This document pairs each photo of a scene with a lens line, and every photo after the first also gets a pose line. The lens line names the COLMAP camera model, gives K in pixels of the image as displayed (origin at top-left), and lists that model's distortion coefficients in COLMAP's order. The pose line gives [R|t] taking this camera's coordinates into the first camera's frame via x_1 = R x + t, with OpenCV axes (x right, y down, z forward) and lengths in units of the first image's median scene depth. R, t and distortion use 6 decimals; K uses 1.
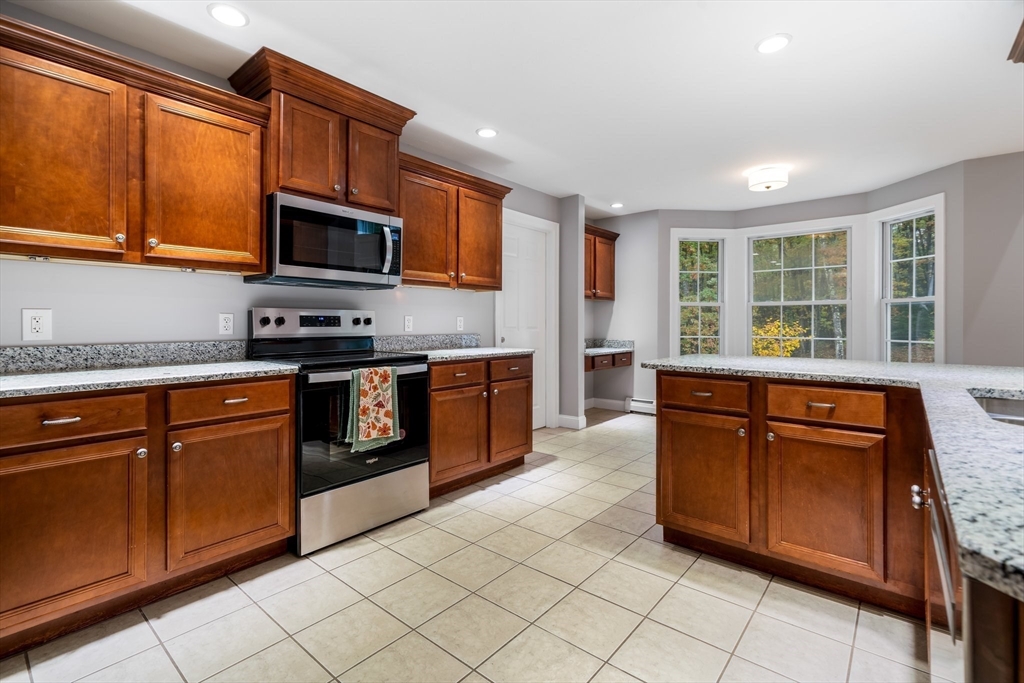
lens RADIAL K [[470.8, 0, 508.8], [0, 470.8, 318.7], [0, 0, 1]] dist [0.001368, 0.000555]
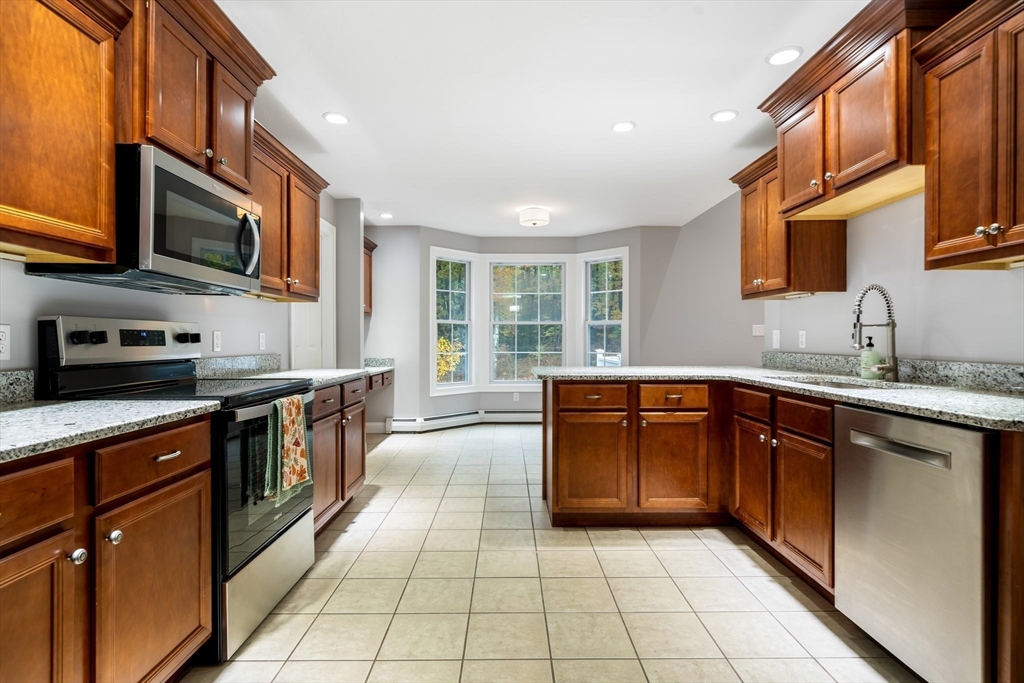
lens RADIAL K [[517.0, 0, 512.0], [0, 517.0, 341.5], [0, 0, 1]] dist [0.000620, 0.000090]
pose [[0.757620, -0.003843, 0.652685, -0.588363], [-0.003541, 0.999944, 0.009999, 0.001554], [-0.652686, -0.009887, 0.757564, 0.104735]]
